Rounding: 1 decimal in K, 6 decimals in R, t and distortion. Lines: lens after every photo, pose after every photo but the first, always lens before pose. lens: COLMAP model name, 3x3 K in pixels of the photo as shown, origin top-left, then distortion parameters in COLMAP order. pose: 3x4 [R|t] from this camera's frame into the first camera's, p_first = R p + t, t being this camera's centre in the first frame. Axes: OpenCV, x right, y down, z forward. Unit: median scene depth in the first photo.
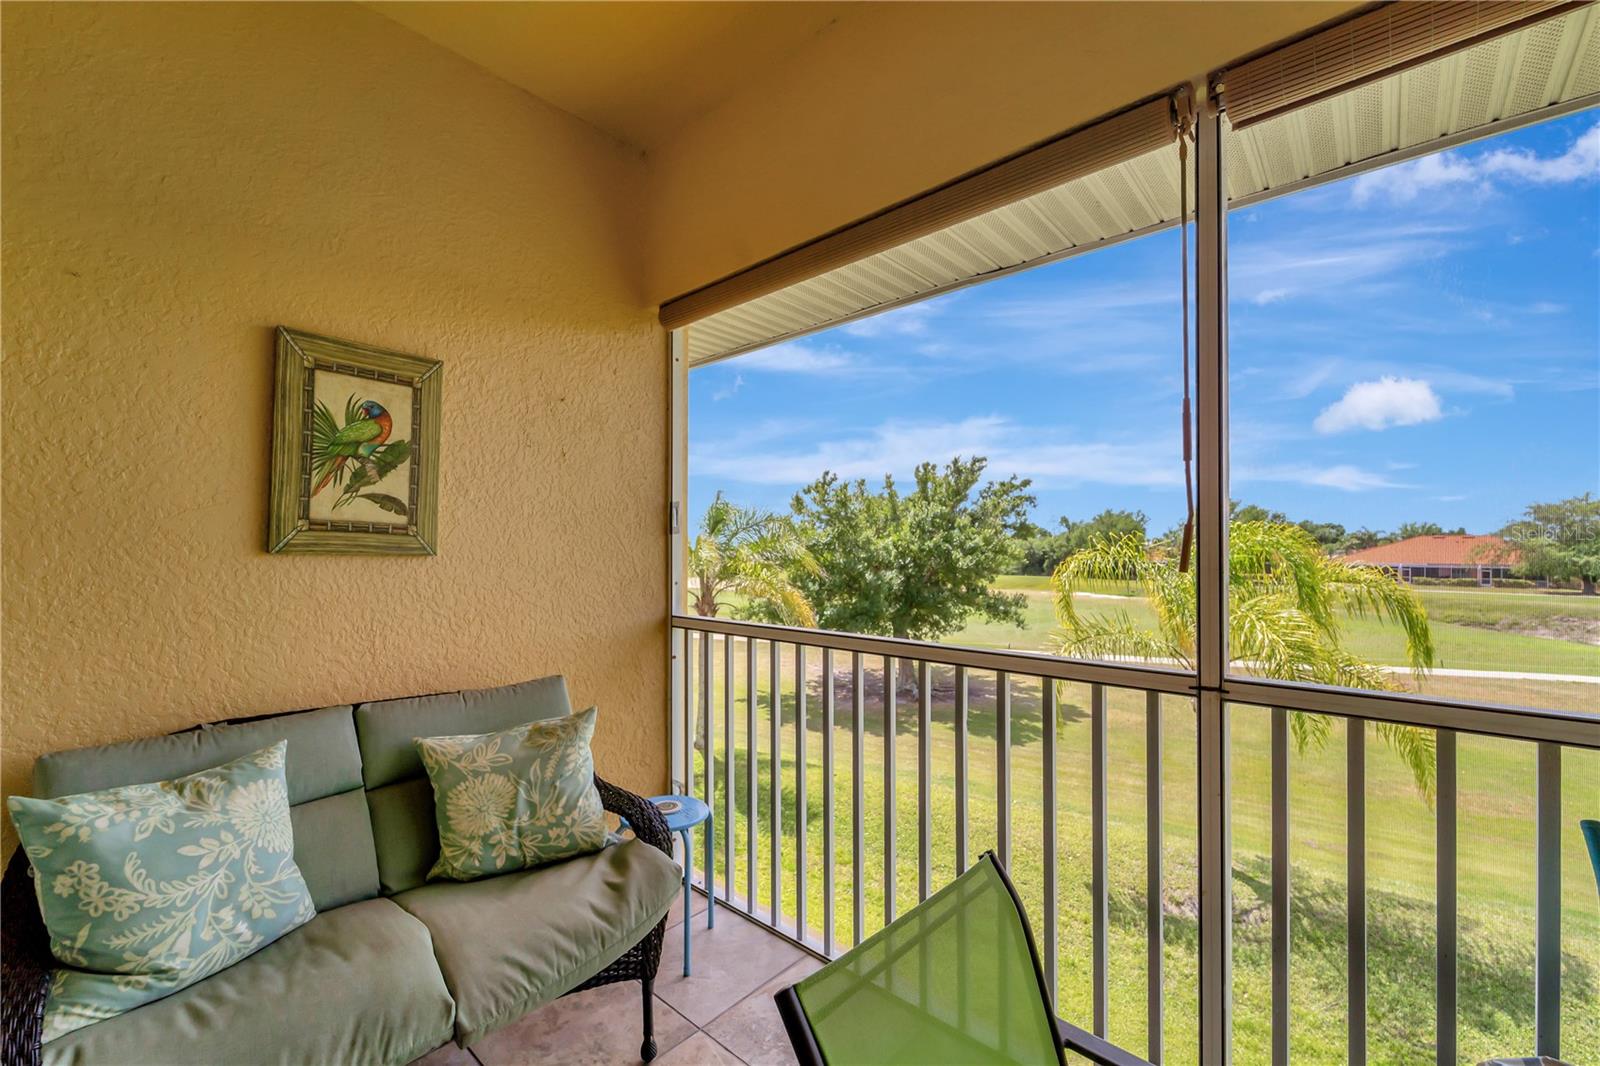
lens RADIAL K [[644.4, 0, 798.6], [0, 644.4, 546.2], [0, 0, 1]] dist [-0.002787, -0.000354]
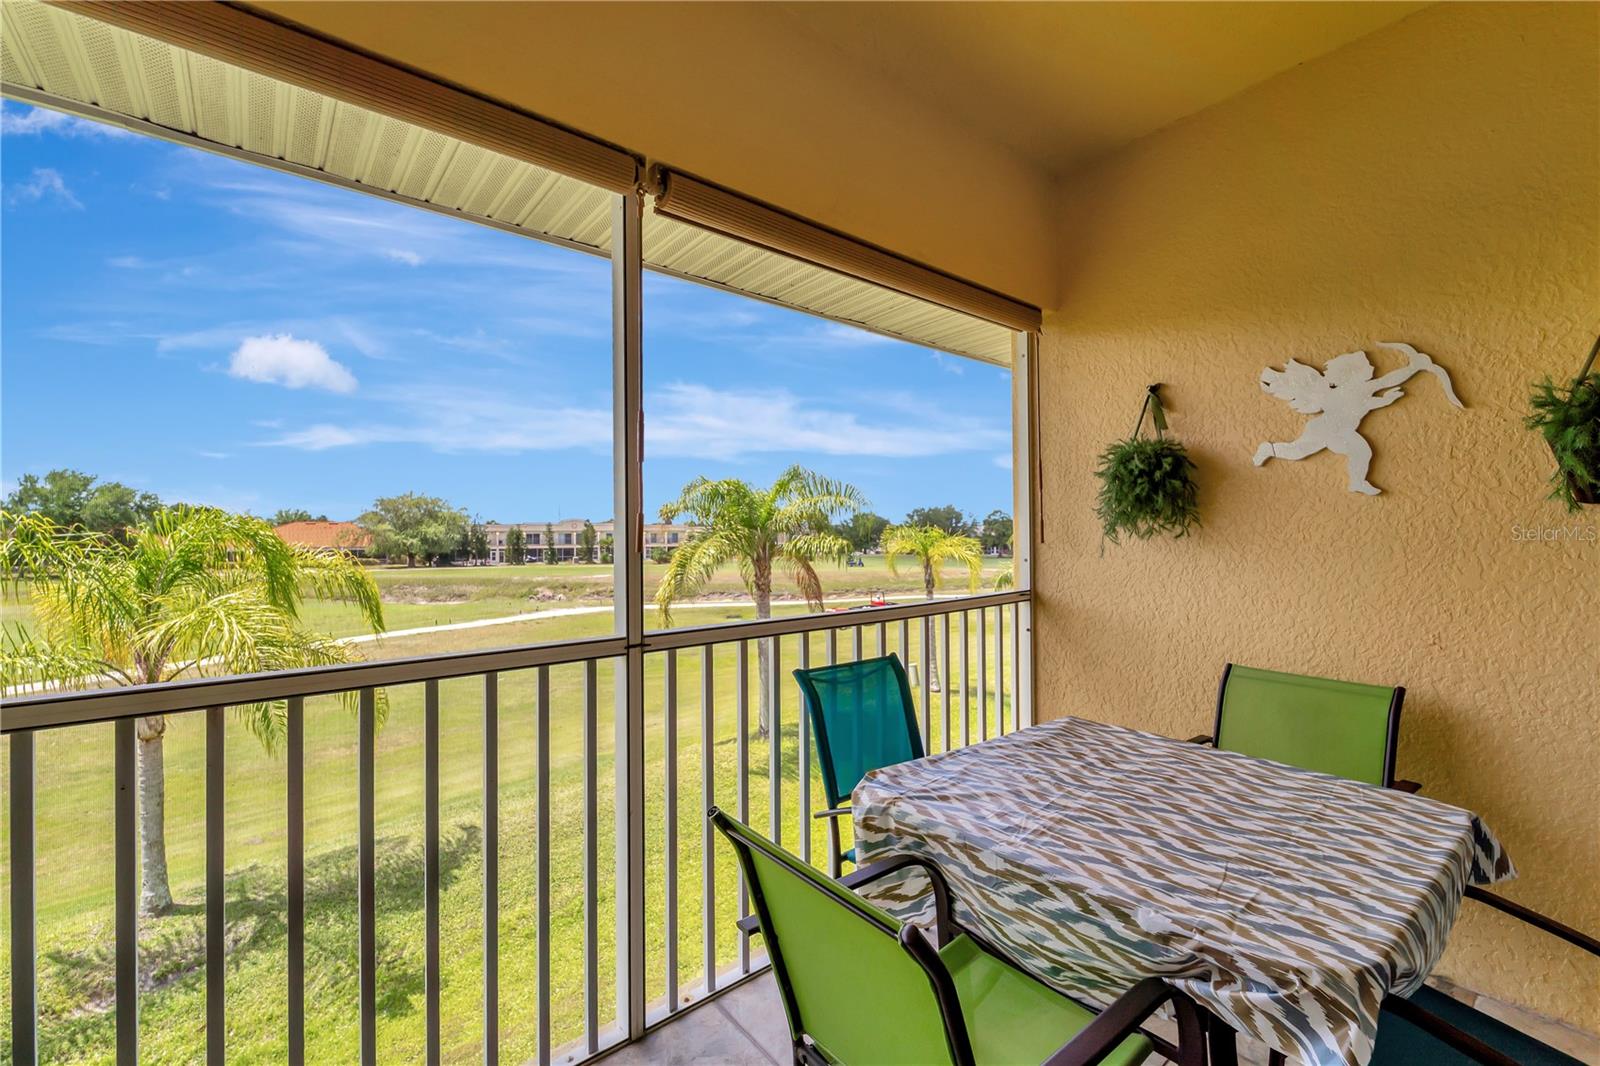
lens RADIAL K [[658.0, 0, 800.0], [0, 658.0, 533.0], [0, 0, 1]] dist [0.000995, 0.000167]
pose [[0.139100, -0.003373, 0.990273, -0.577622], [0.001183, 0.999994, 0.003240, -0.001363], [-0.990278, 0.000721, 0.139103, 0.499876]]
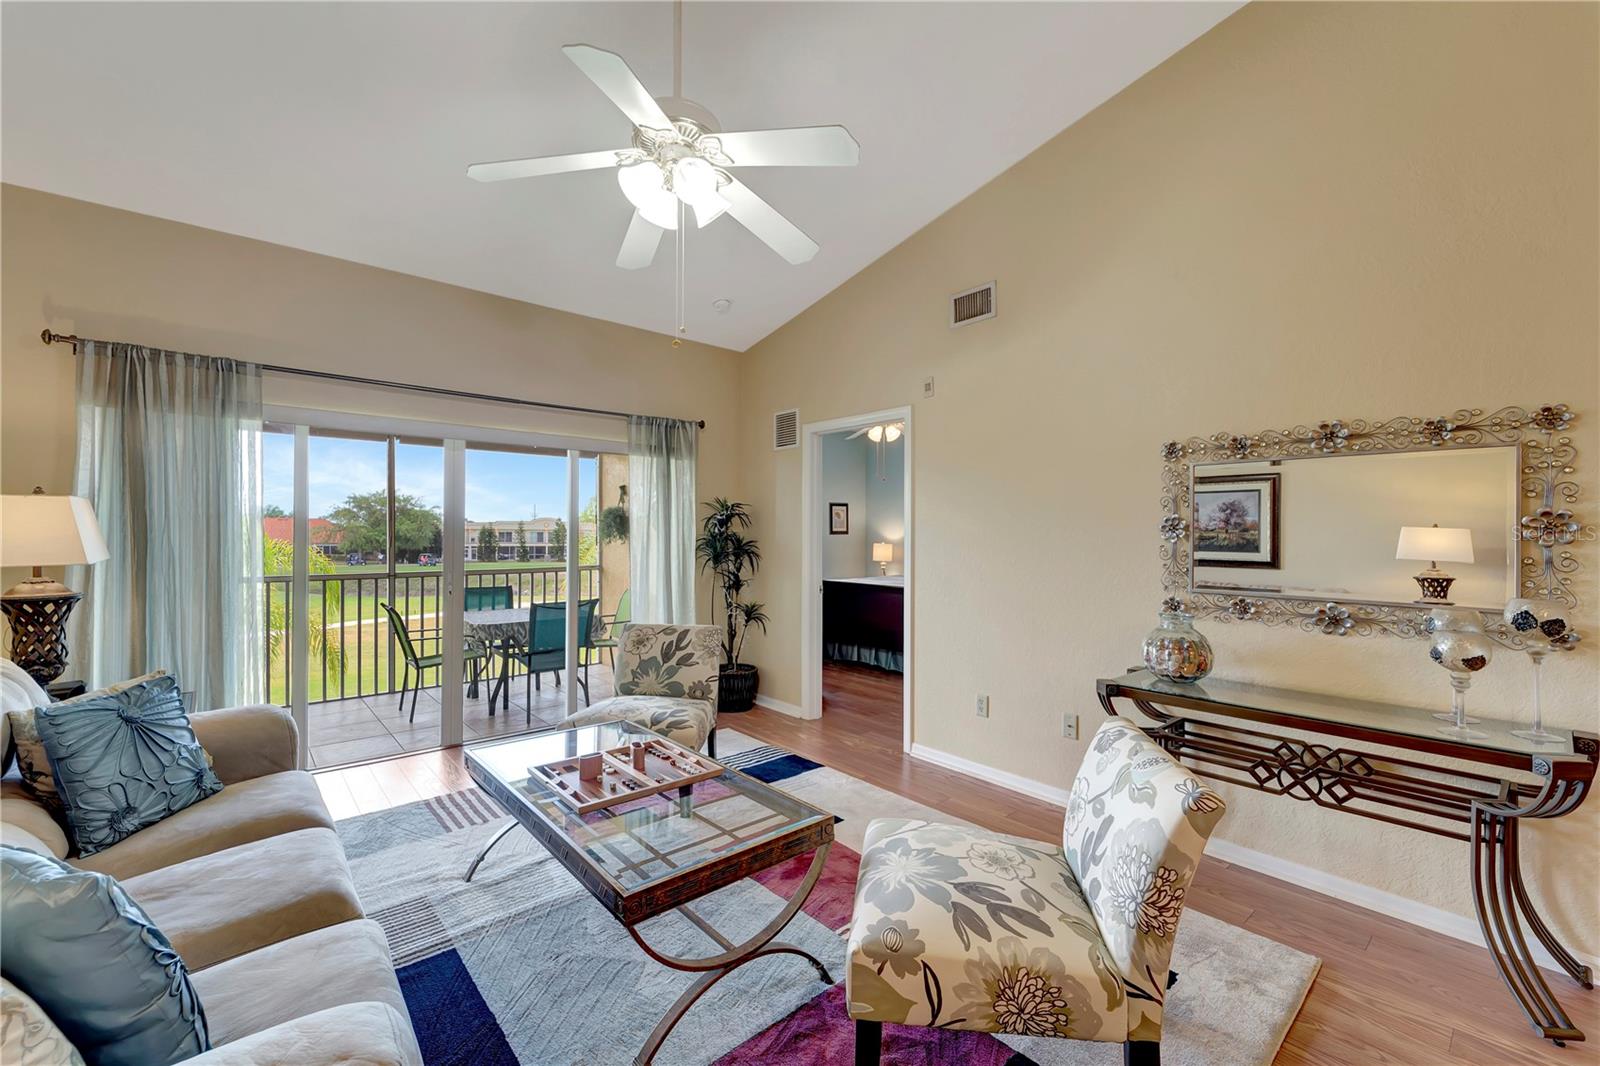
lens RADIAL K [[644.4, 0, 798.6], [0, 644.4, 546.2], [0, 0, 1]] dist [-0.002787, -0.000354]
pose [[0.104650, -0.018654, 0.994334, -3.115736], [-0.014202, 0.999694, 0.020249, -0.085175], [-0.994408, -0.016241, 0.104353, -1.963913]]
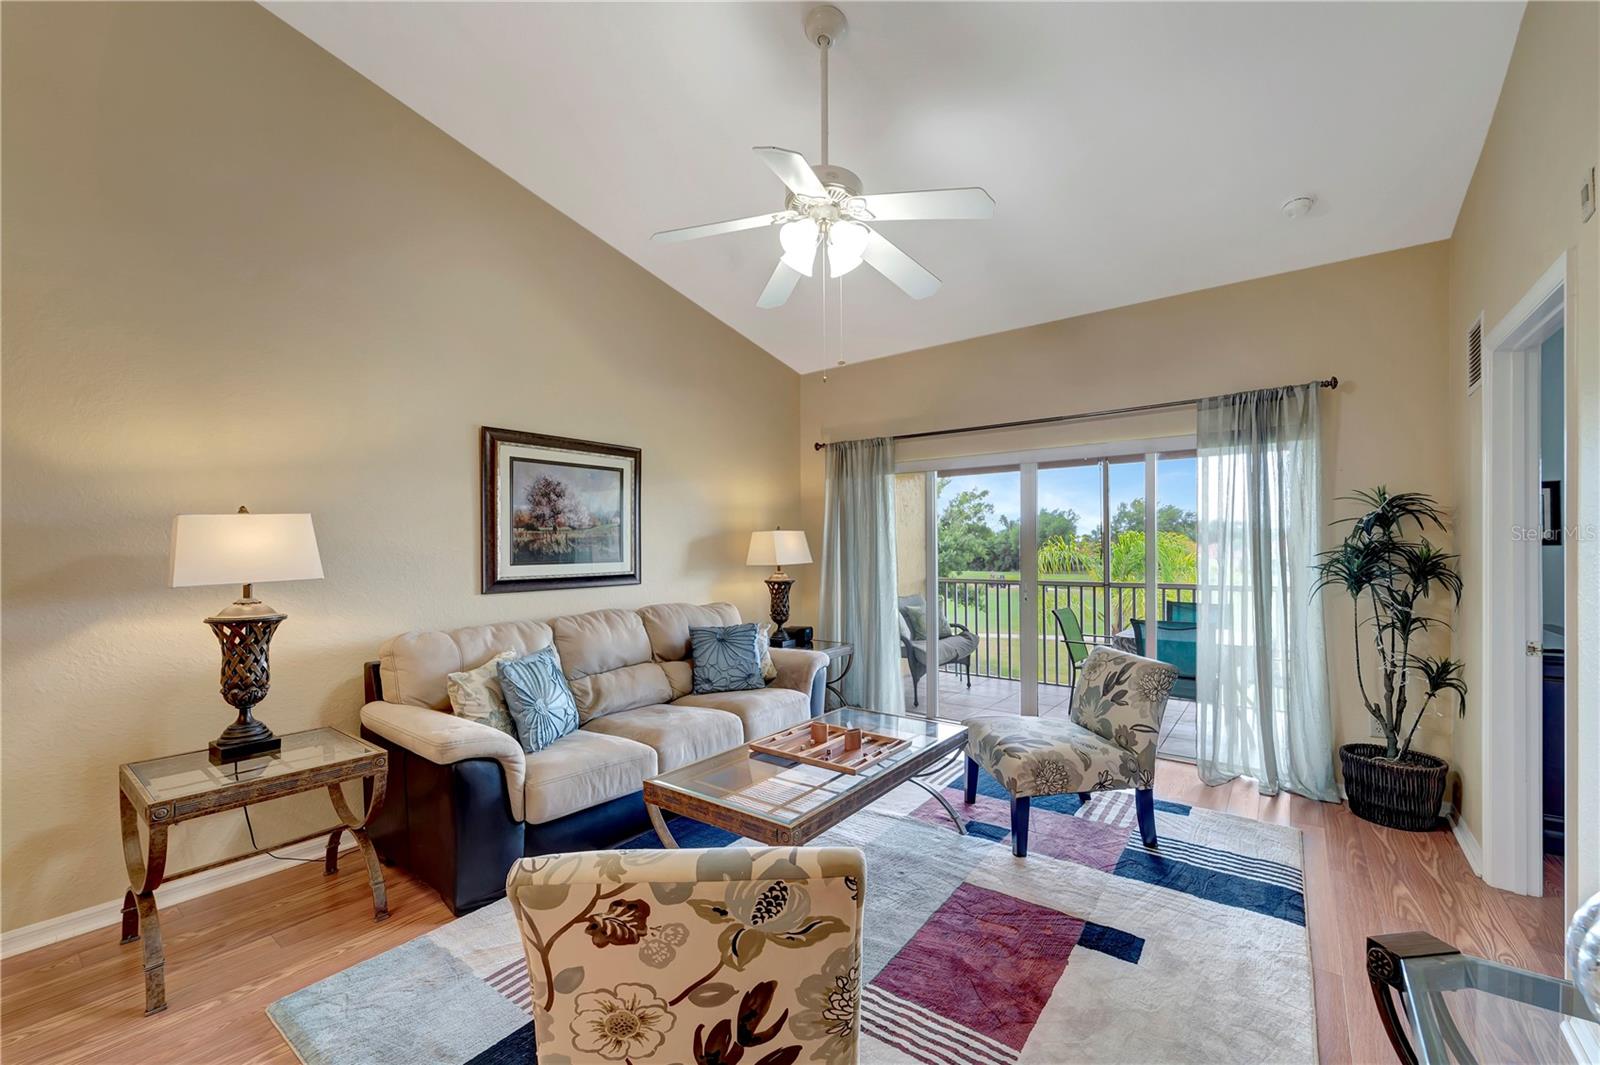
lens RADIAL K [[636.4, 0, 829.6], [0, 636.4, 571.4], [0, 0, 1]] dist [-0.001522, -0.000136]
pose [[0.991486, -0.011133, 0.129739, -1.861757], [0.005470, 0.999020, 0.043923, -0.084117], [-0.130101, -0.042840, 0.990575, -3.163756]]
